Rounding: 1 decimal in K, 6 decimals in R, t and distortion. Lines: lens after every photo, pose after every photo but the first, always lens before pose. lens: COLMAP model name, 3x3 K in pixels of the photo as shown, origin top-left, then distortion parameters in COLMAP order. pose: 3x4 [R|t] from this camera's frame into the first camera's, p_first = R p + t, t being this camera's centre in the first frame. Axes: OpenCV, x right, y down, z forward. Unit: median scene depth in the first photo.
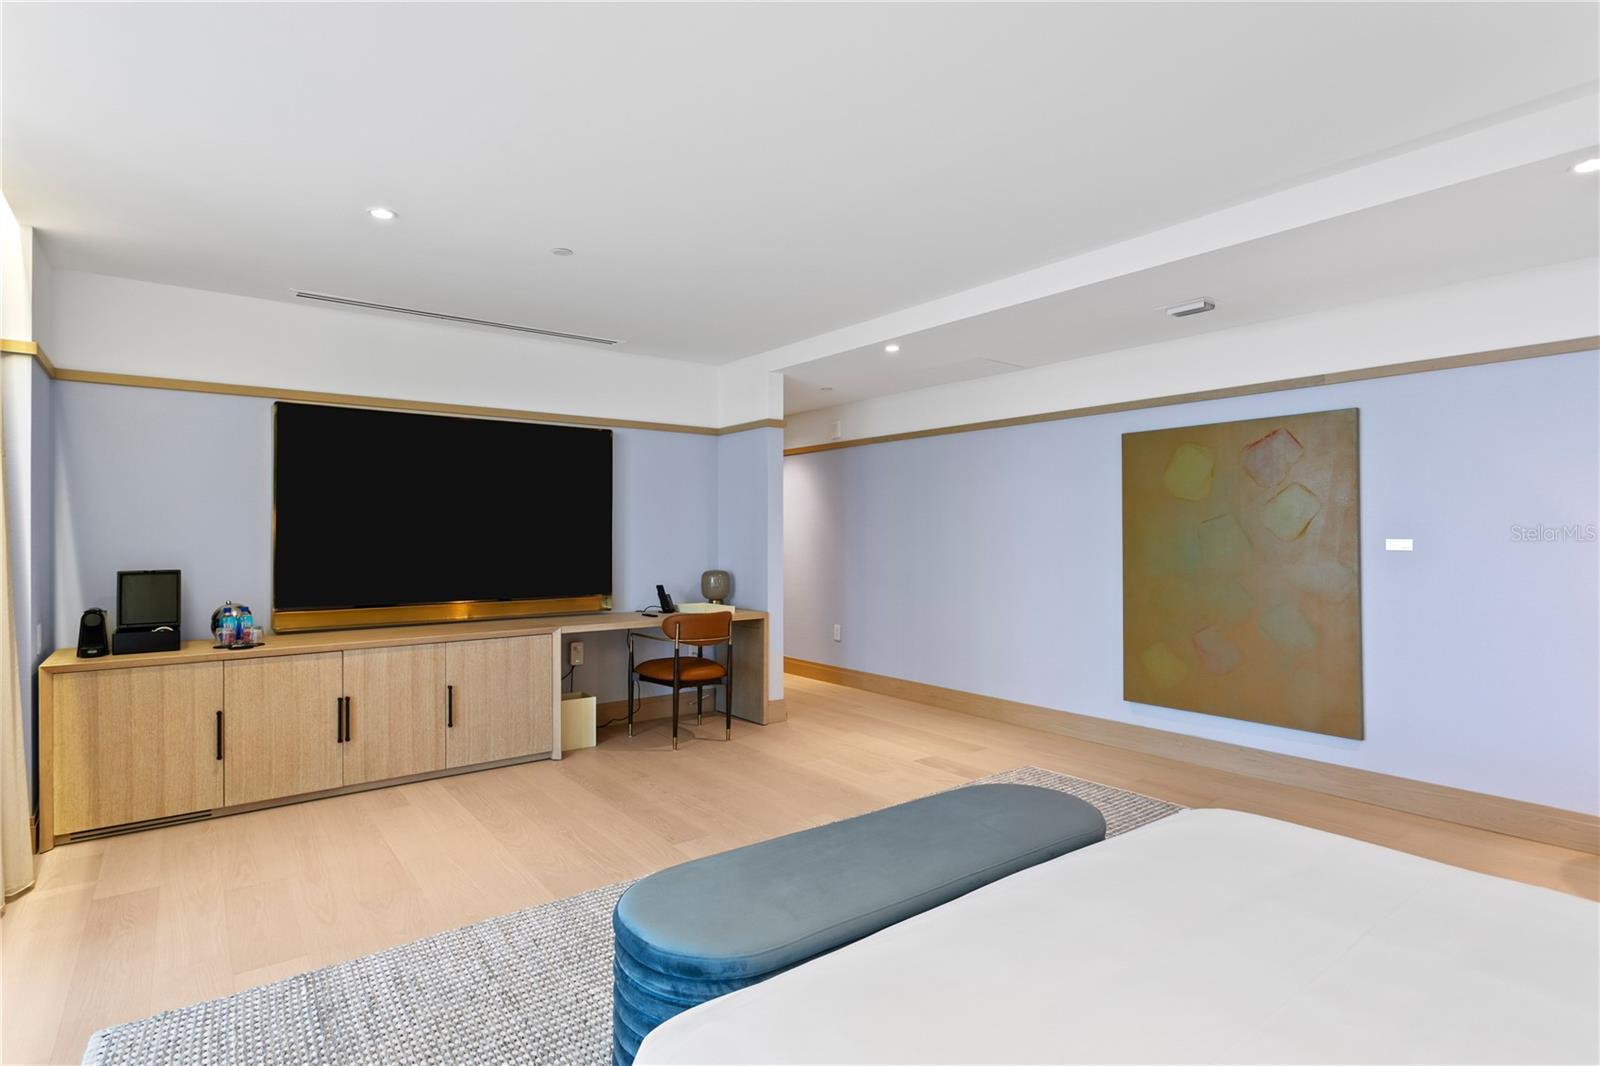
lens RADIAL K [[832.0, 0, 798.2], [0, 832.0, 530.2], [0, 0, 1]] dist [0.001401, 0.000377]
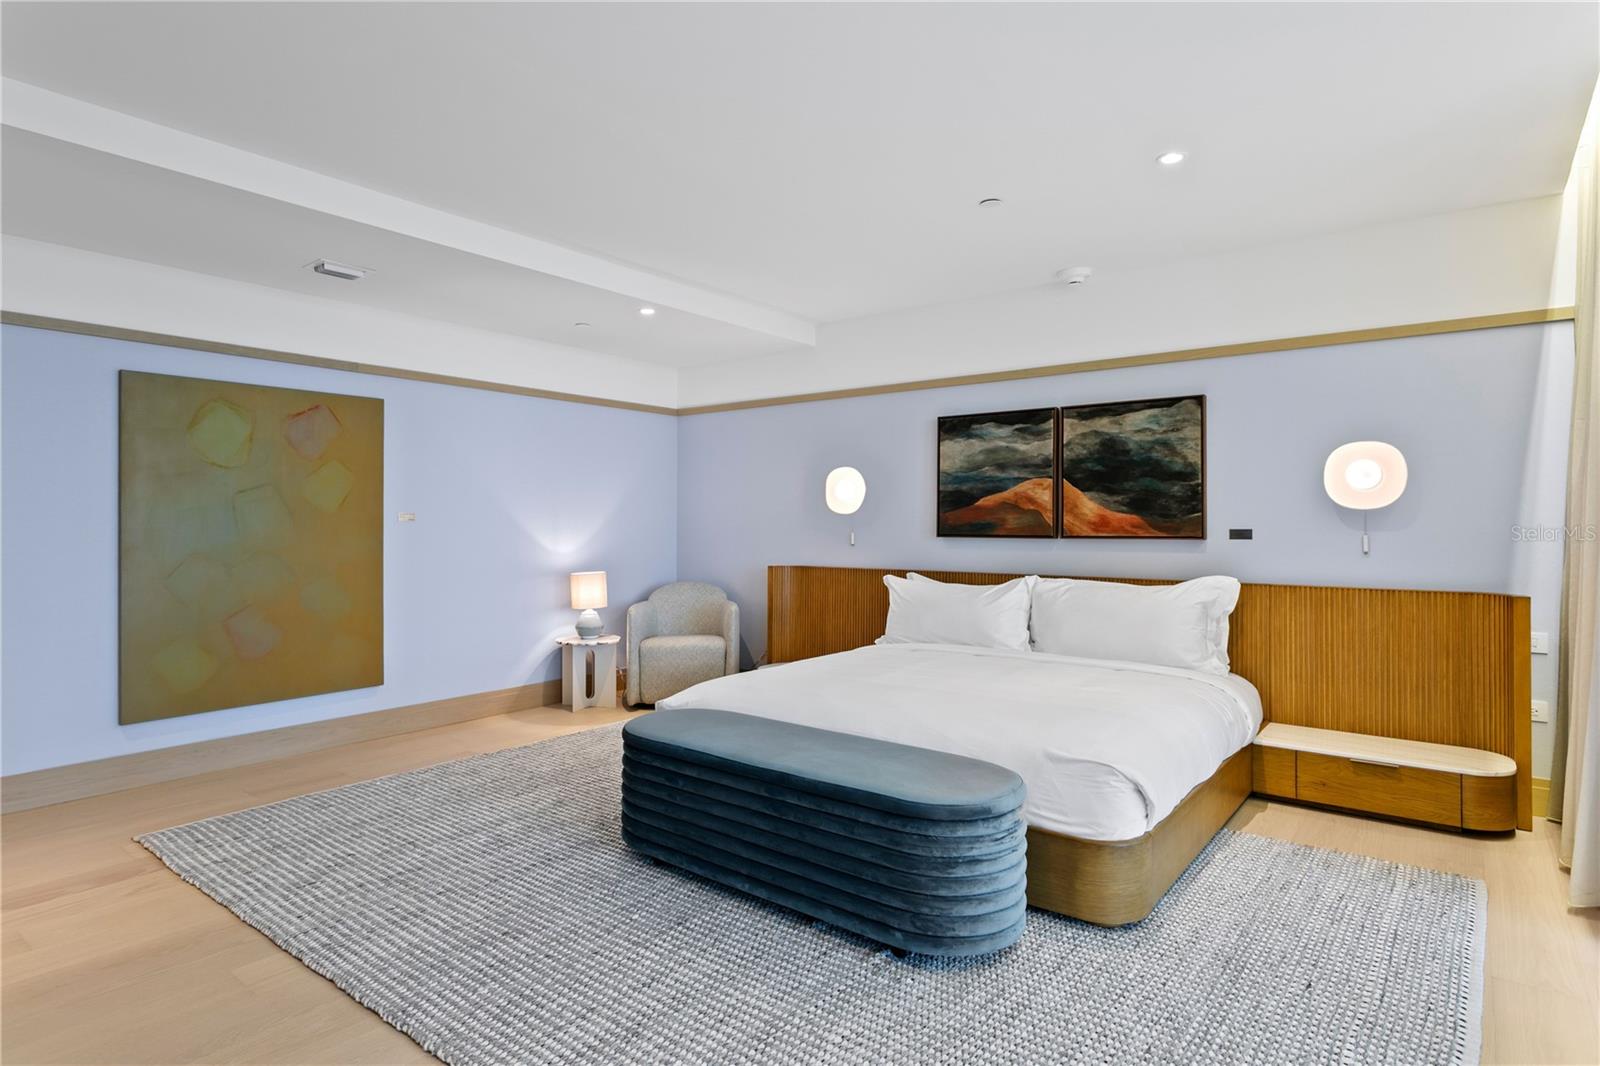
lens RADIAL K [[867.5, 0, 796.9], [0, 867.5, 528.4], [0, 0, 1]] dist [0.000533, 0.000130]
pose [[-0.268764, -0.005725, 0.963189, -0.589527], [-0.000853, 0.999983, 0.005706, 0.023678], [-0.963206, 0.000712, -0.268764, 0.698707]]
